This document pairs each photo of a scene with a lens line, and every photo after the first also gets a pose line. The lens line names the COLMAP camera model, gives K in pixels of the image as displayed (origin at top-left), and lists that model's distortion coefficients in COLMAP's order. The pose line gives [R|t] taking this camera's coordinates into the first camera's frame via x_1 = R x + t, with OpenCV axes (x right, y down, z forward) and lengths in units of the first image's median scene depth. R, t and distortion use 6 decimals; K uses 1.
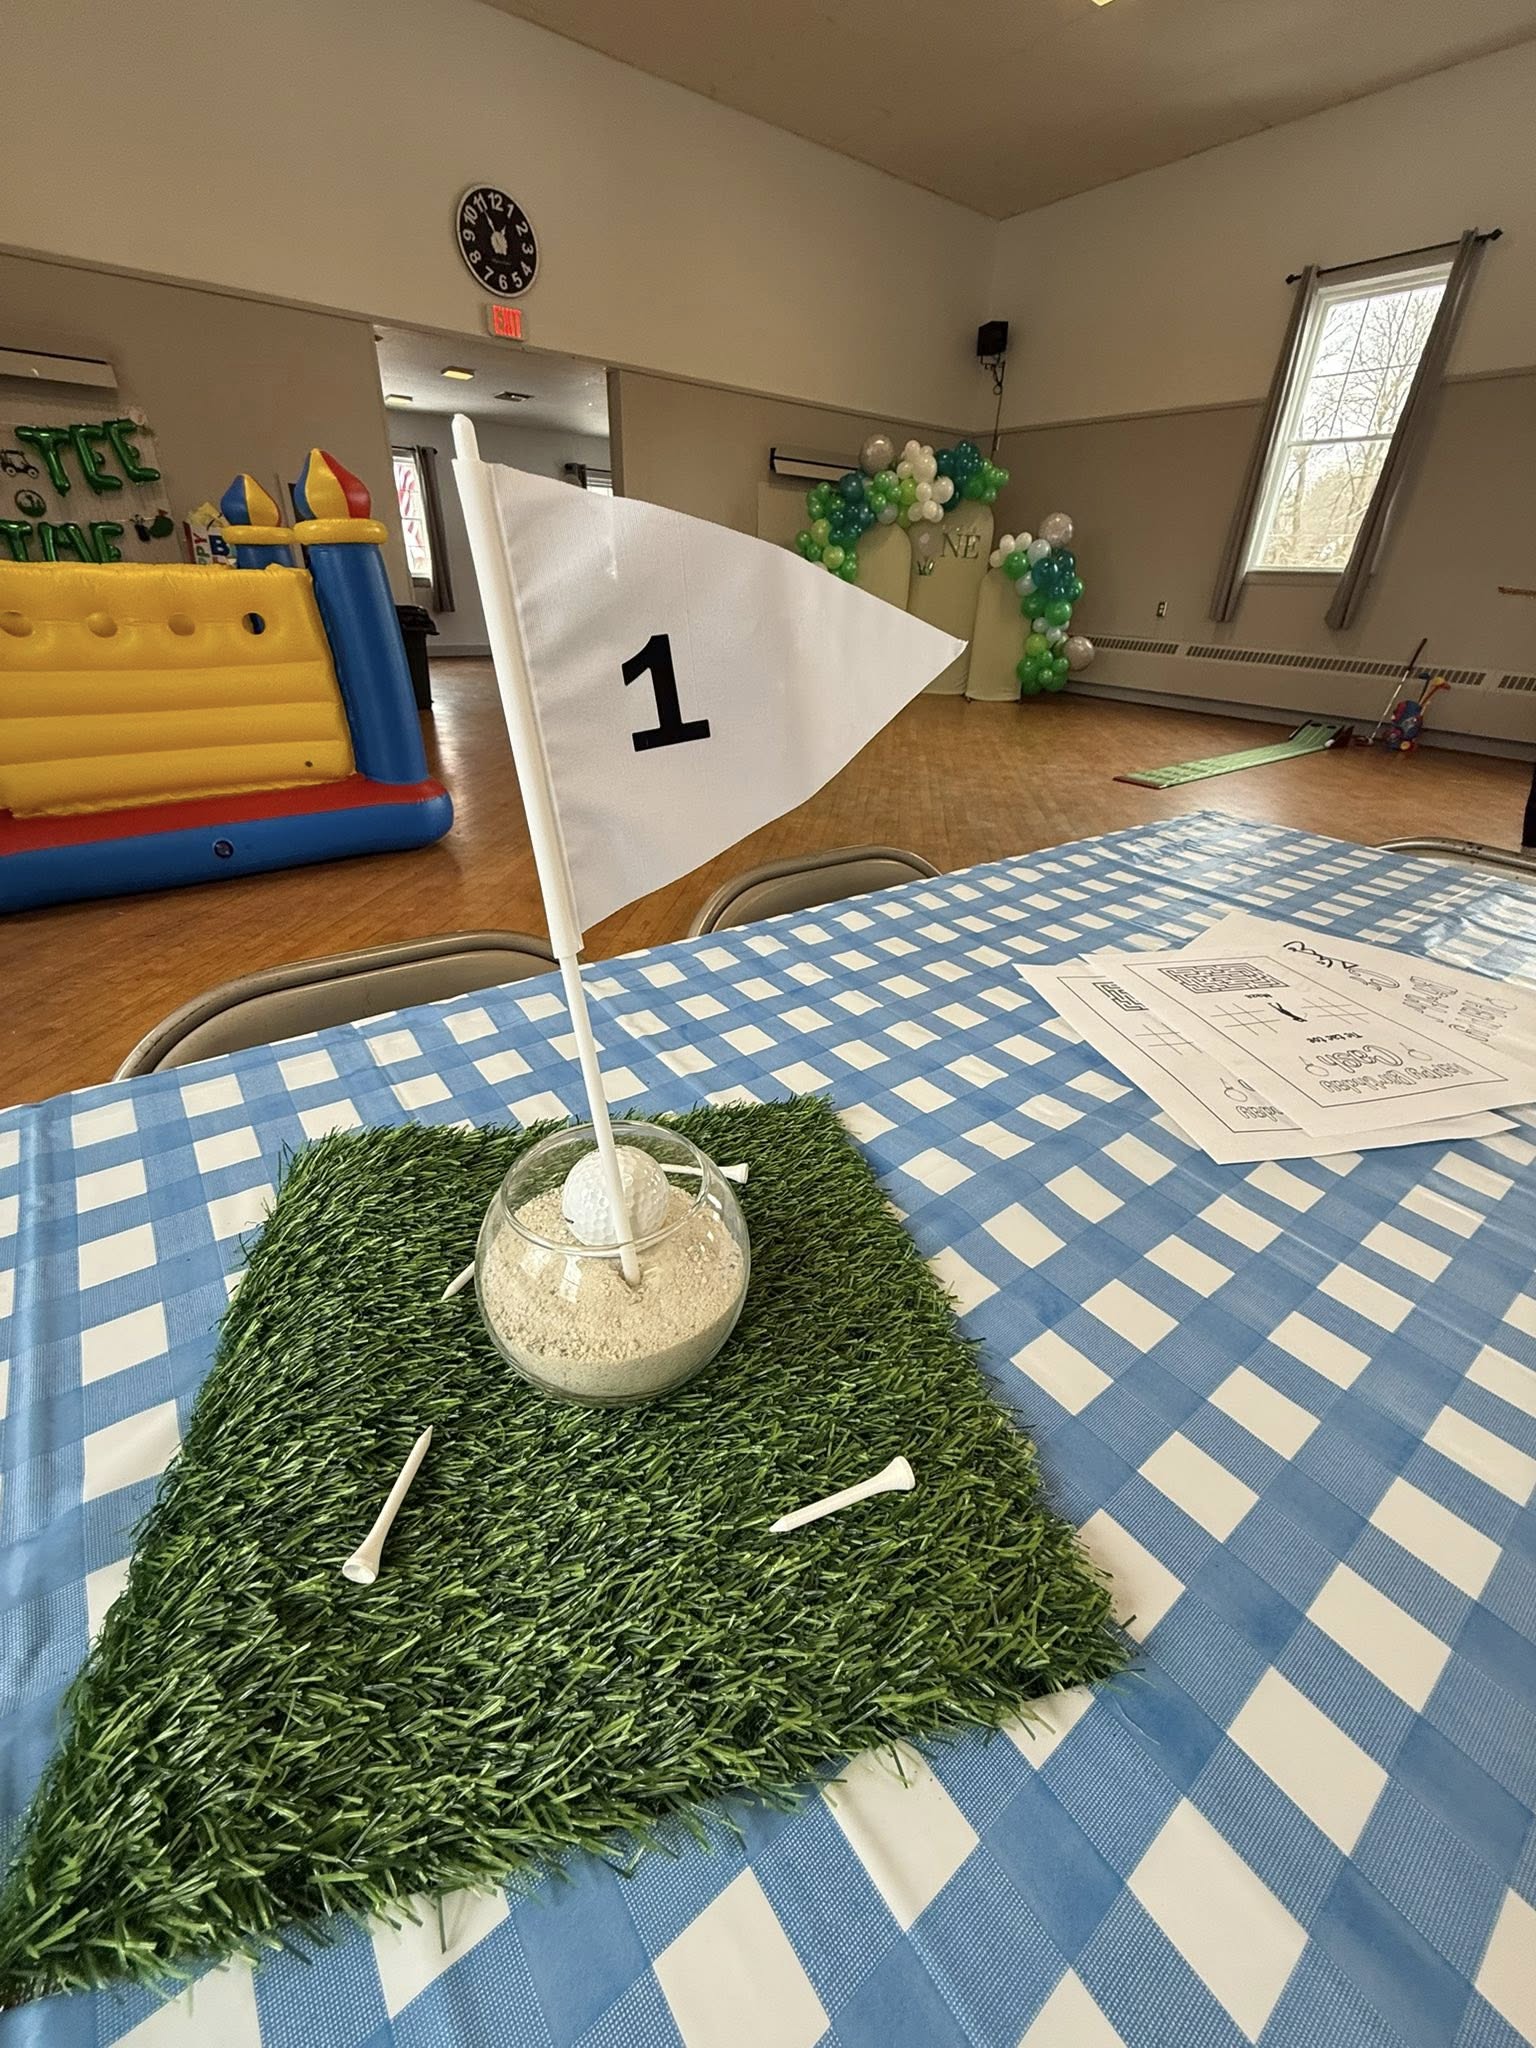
lens RADIAL K [[823.0, 0, 773.4], [0, 823.0, 1022.8], [0, 0, 1]] dist [0.001878, -0.000449]
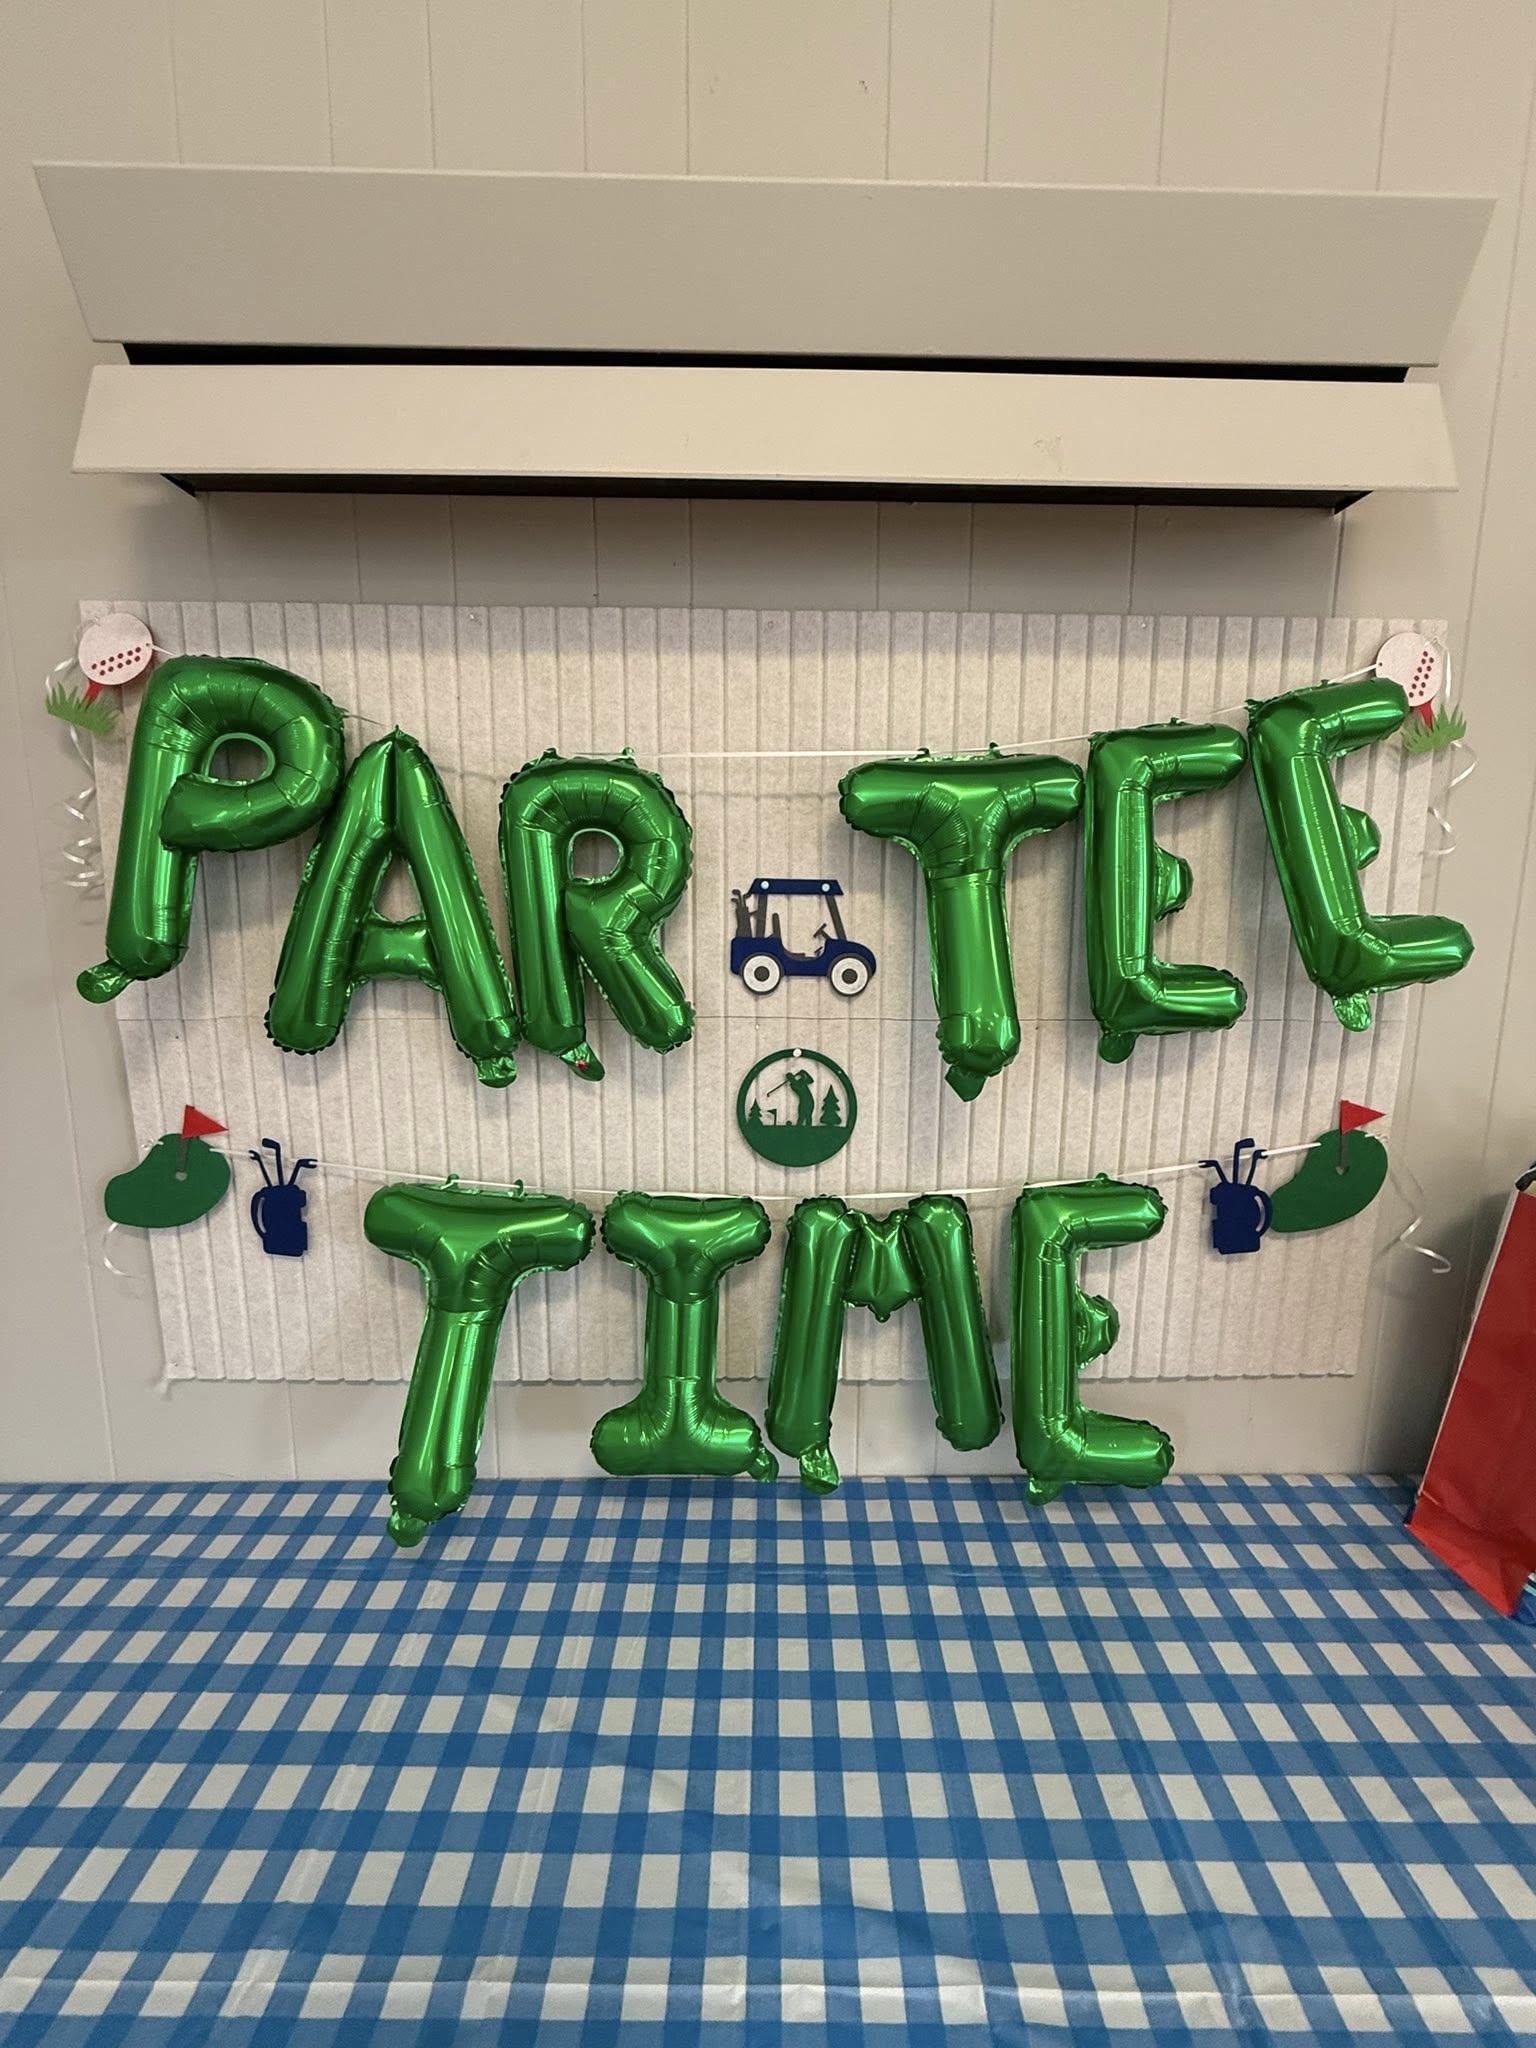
lens RADIAL K [[823.0, 0, 772.2], [0, 823.0, 1026.0], [0, 0, 1]] dist [0.001878, -0.000449]
pose [[0.804747, 0.062752, -0.590291, -0.588365], [-0.265820, 0.927220, -0.263823, -0.441870], [0.530774, 0.369222, 0.762859, 0.625368]]
